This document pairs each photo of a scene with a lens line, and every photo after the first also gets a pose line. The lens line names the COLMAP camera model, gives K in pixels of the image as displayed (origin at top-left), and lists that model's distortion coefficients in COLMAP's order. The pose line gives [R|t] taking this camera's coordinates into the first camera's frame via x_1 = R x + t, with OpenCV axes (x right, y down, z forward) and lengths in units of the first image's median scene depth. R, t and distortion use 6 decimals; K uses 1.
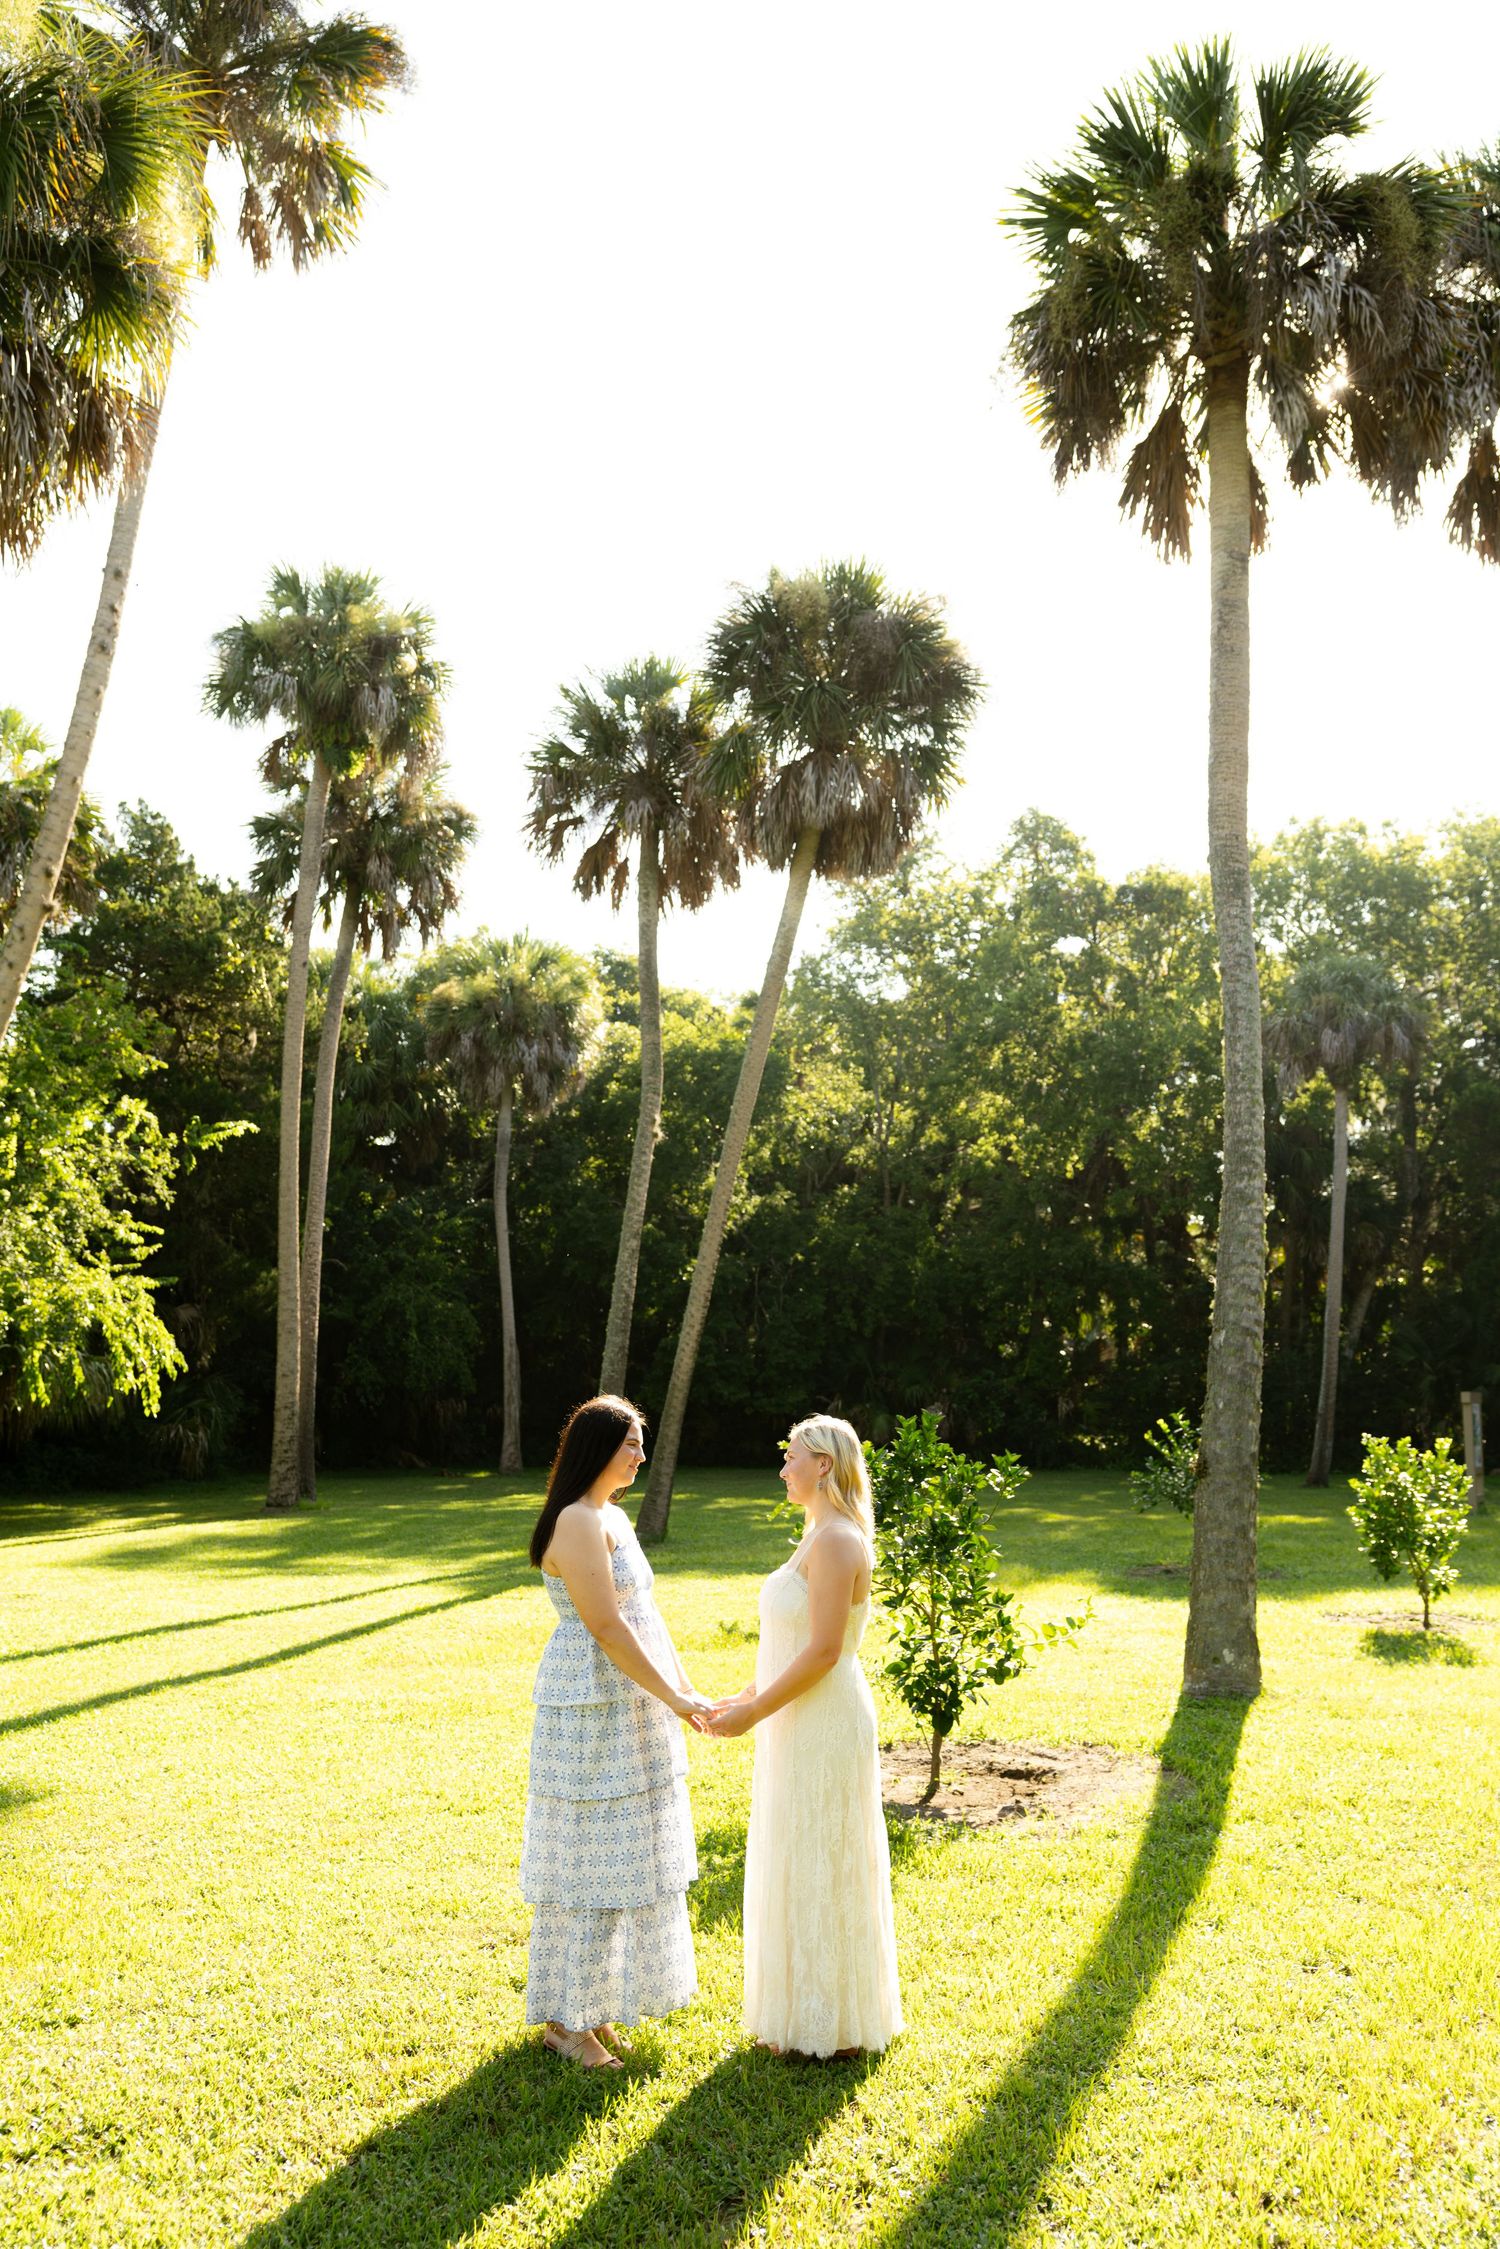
lens RADIAL K [[1884.0, 0, 736.1], [0, 1884.0, 1109.9], [0, 0, 1]] dist [0.003908, -0.000335]
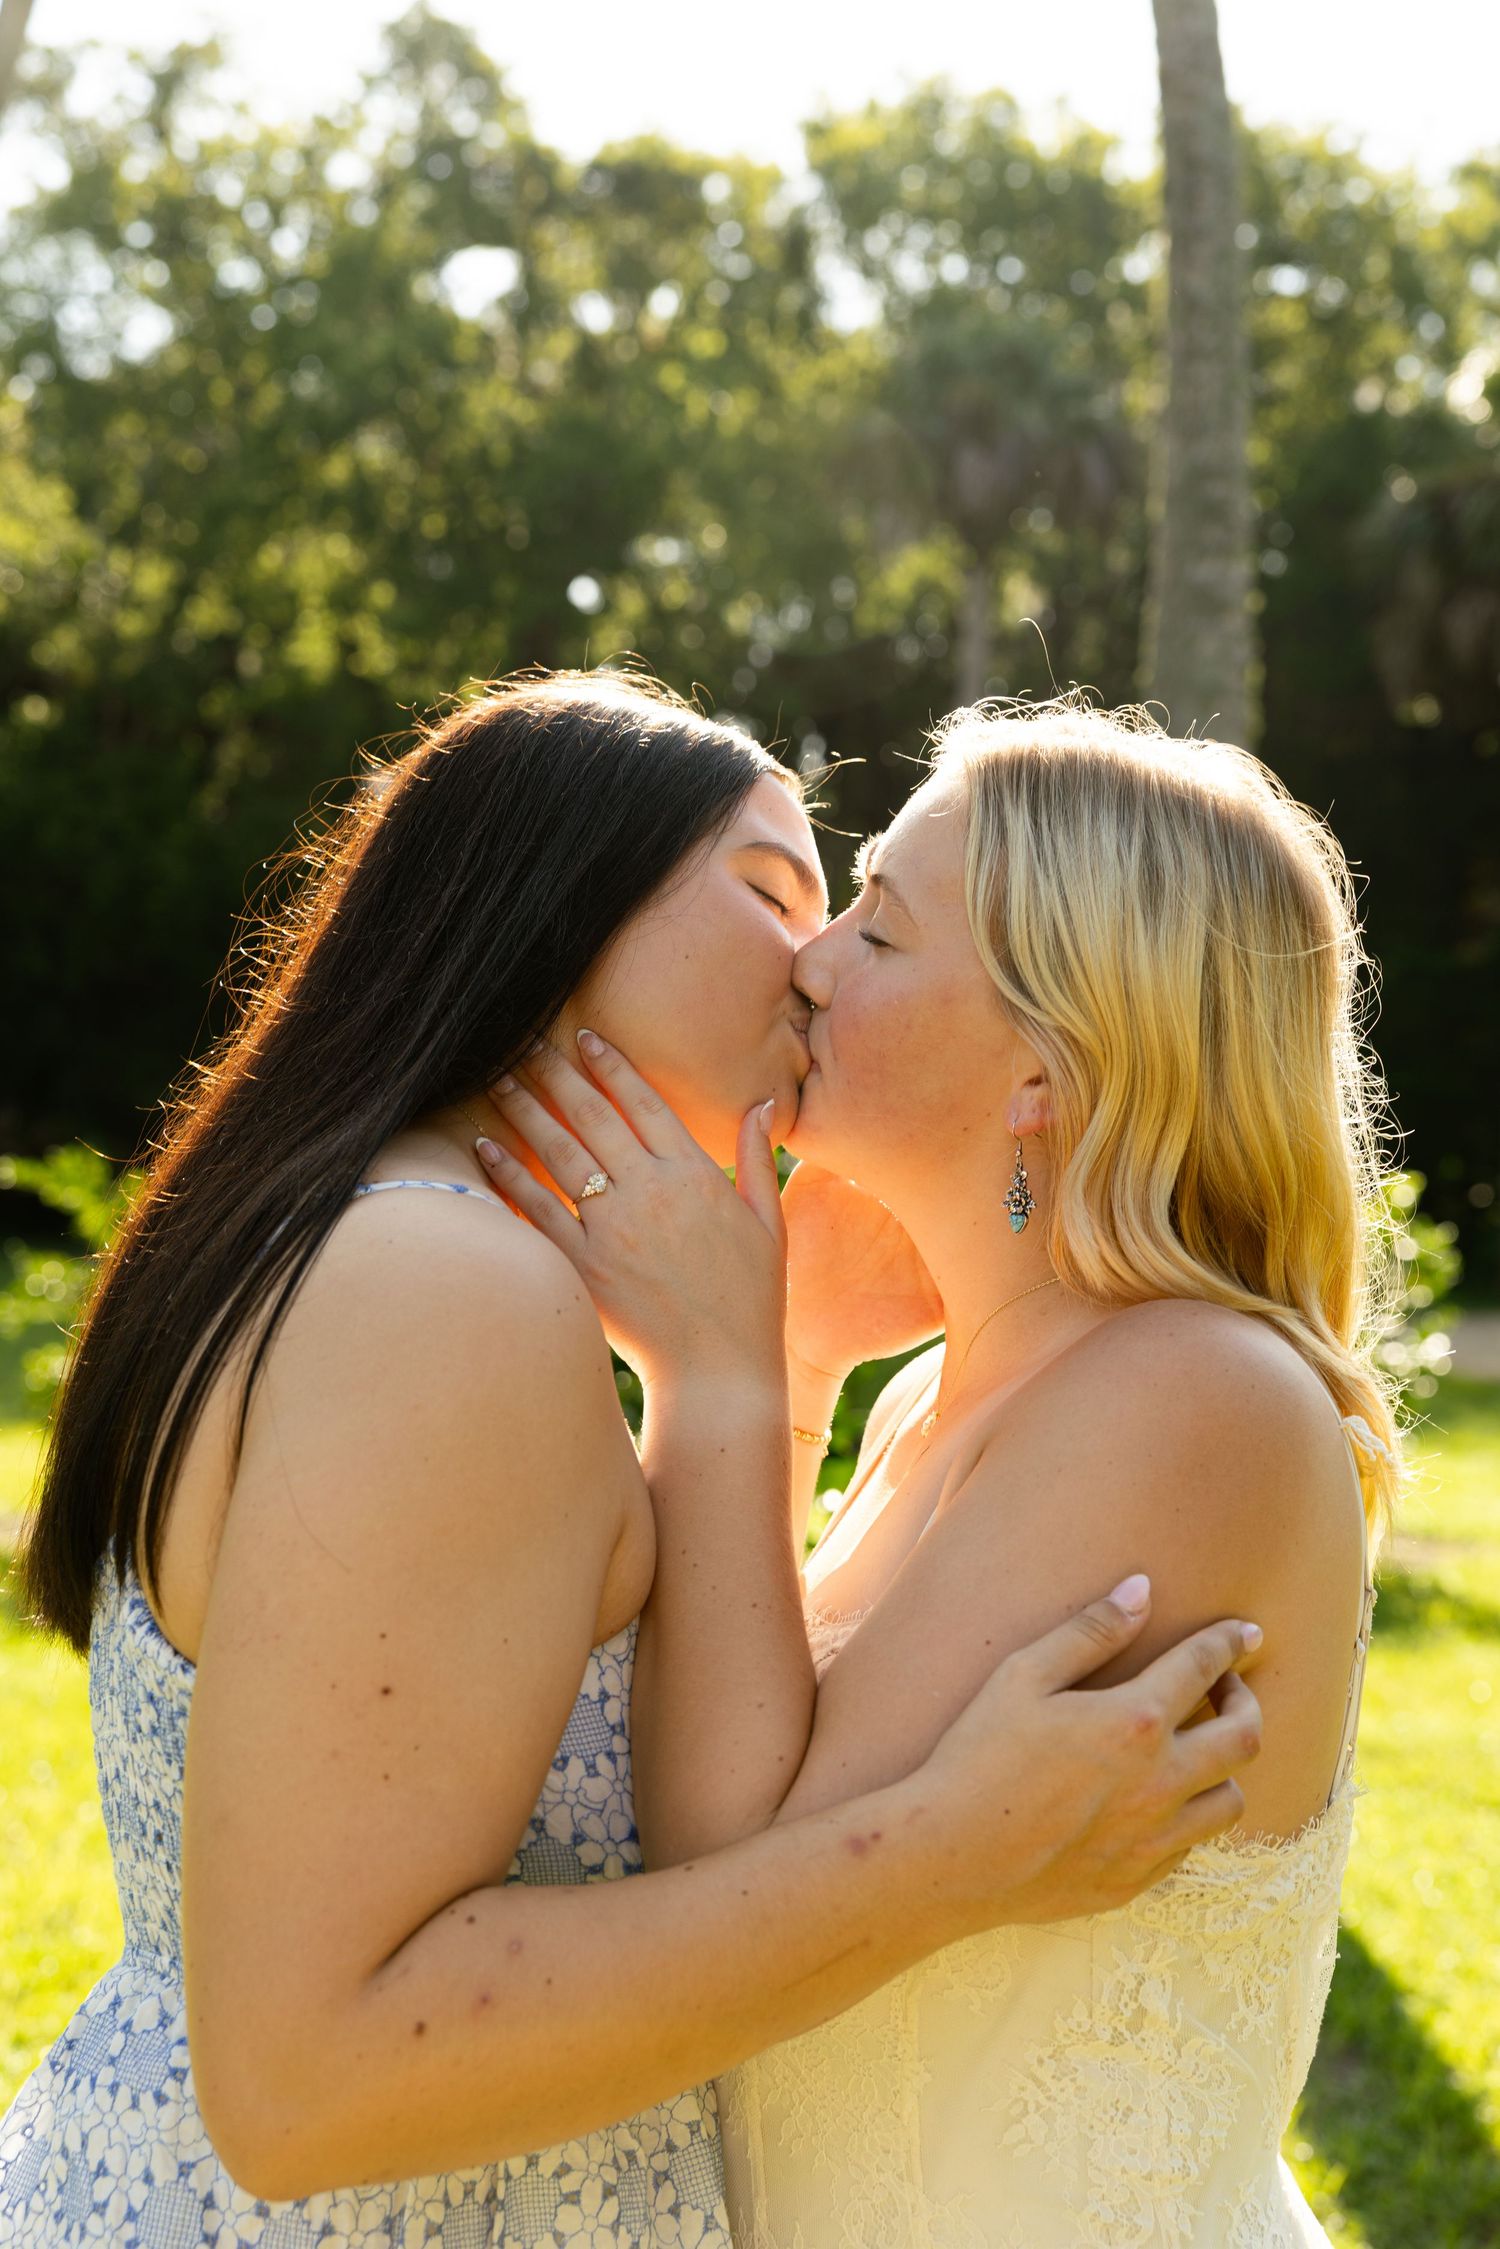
lens RADIAL K [[3314.2, 0, 756.2], [0, 3314.2, 1127.4], [0, 0, 1]] dist [0.028832, 0.000000]
pose [[0.959176, 0.022099, 0.281946, -0.014115], [-0.065028, 0.987464, 0.143826, 0.024067], [-0.275233, -0.156289, 0.948589, 0.115333]]
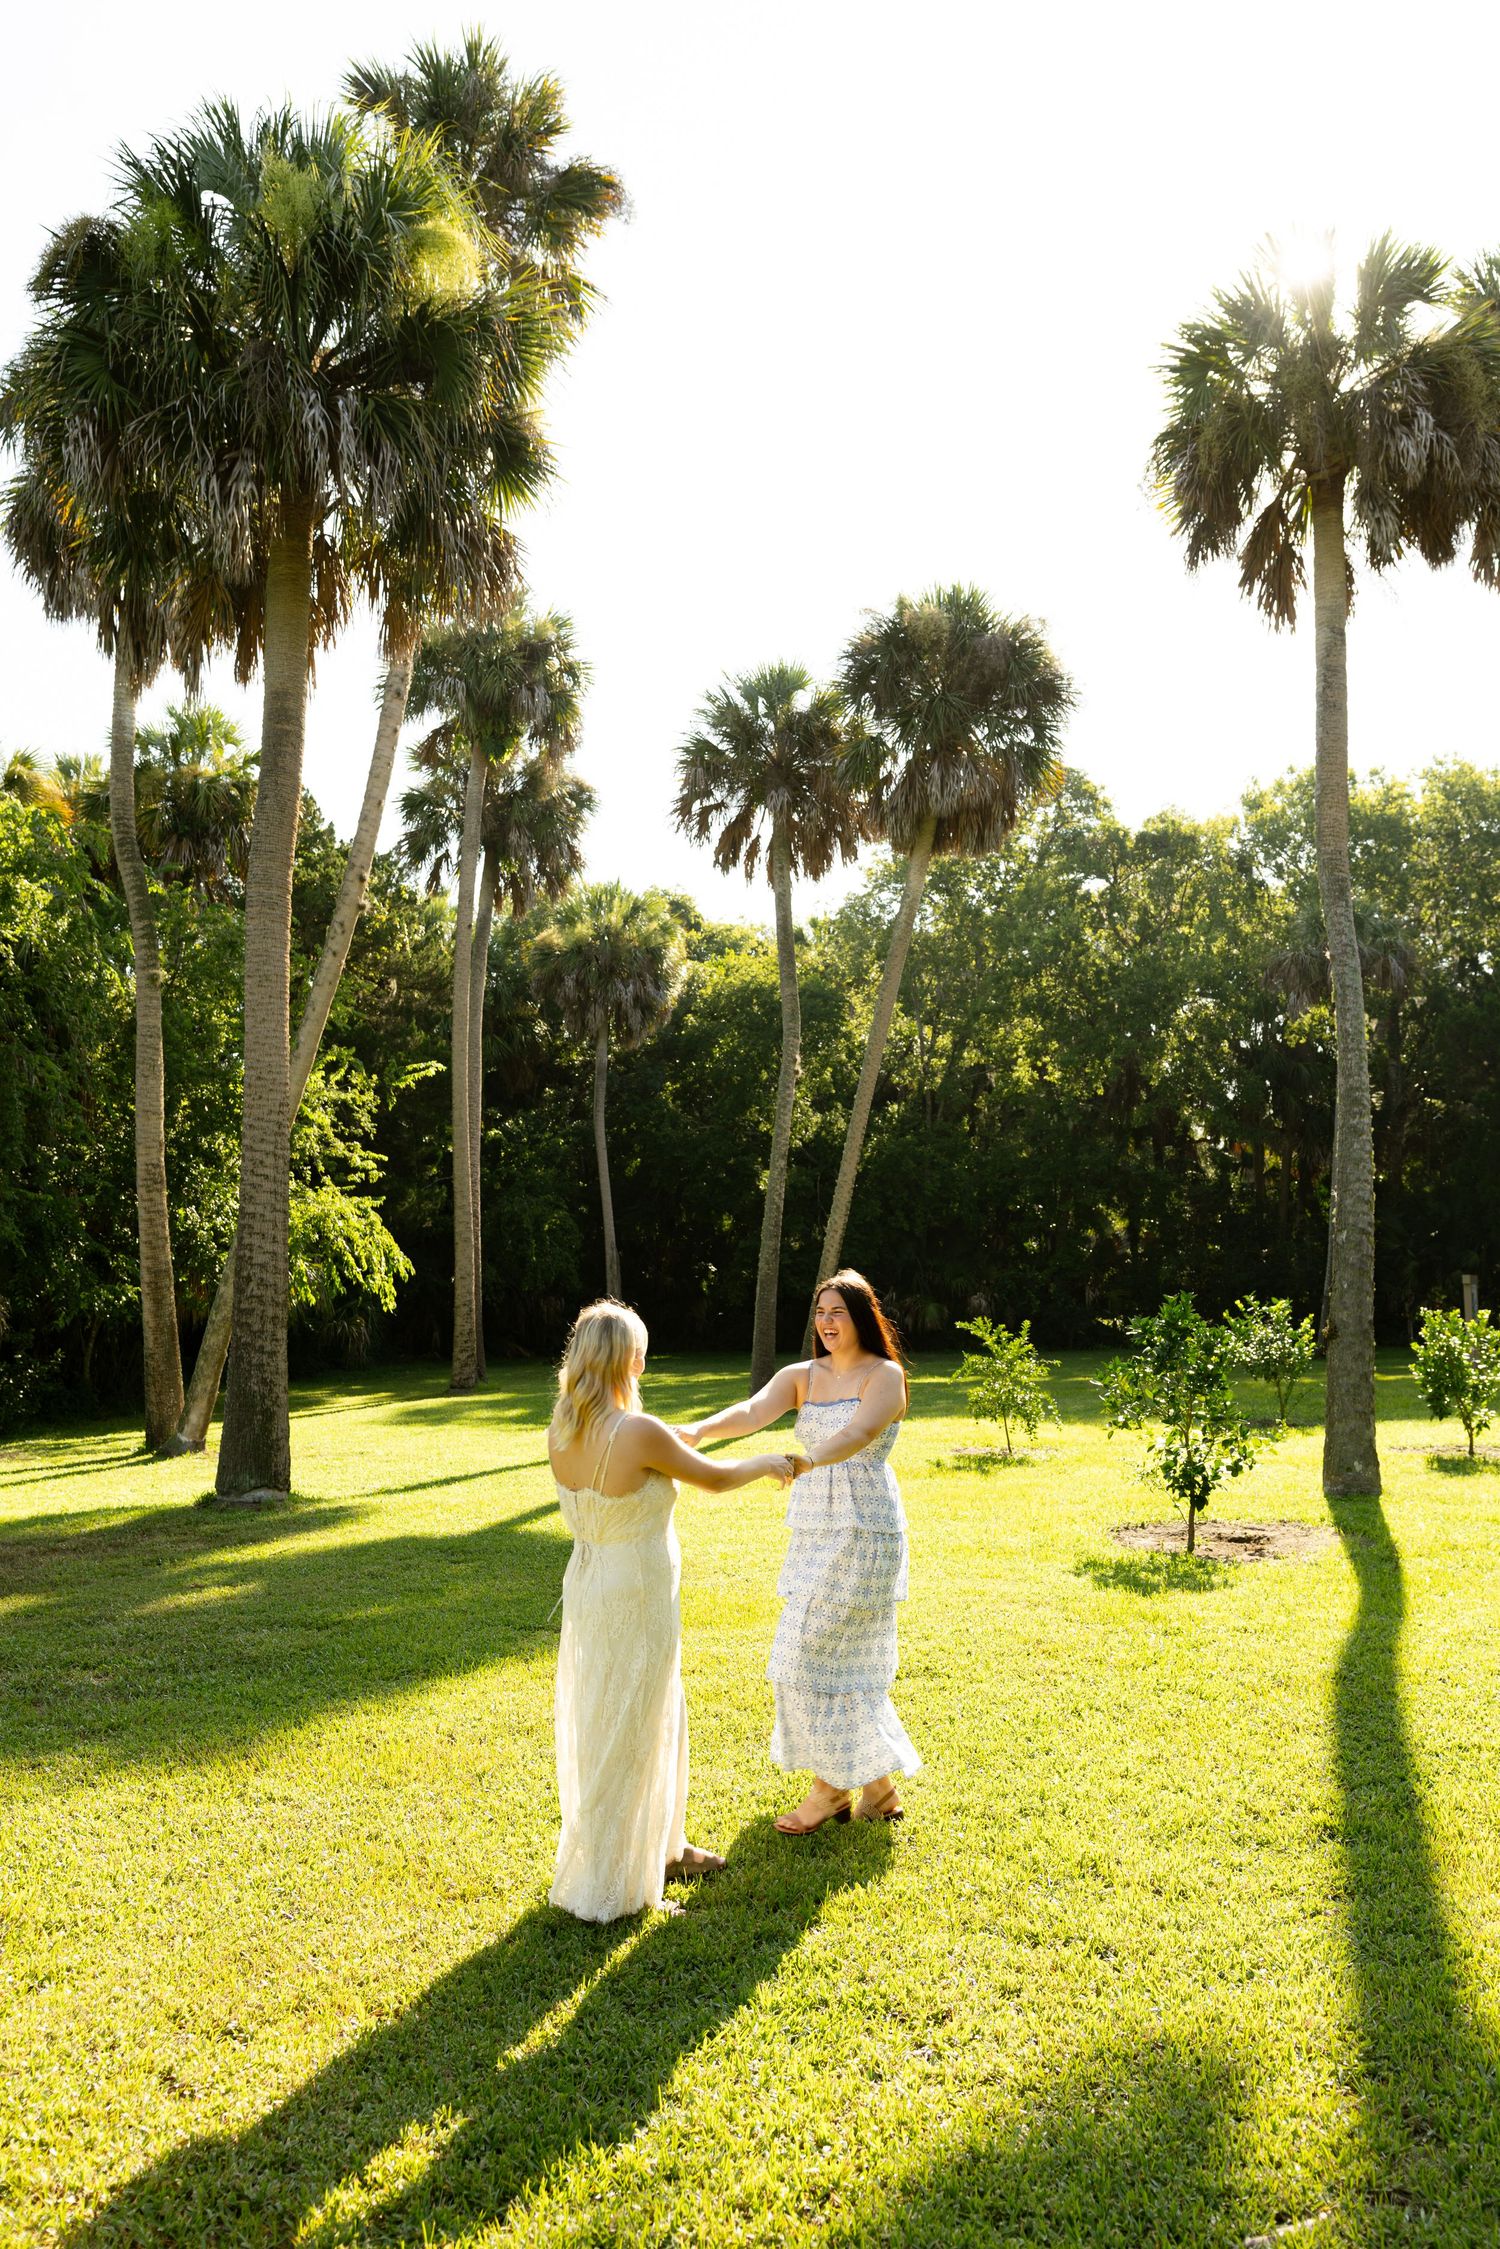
lens RADIAL K [[1748.7, 0, 758.7], [0, 1748.7, 1111.7], [0, 0, 1]] dist [0.001494, -0.006187]
pose [[0.999850, -0.015866, 0.007003, -0.062282], [0.015509, 0.998710, 0.048352, -0.012911], [-0.007761, -0.048236, 0.998806, -0.089413]]
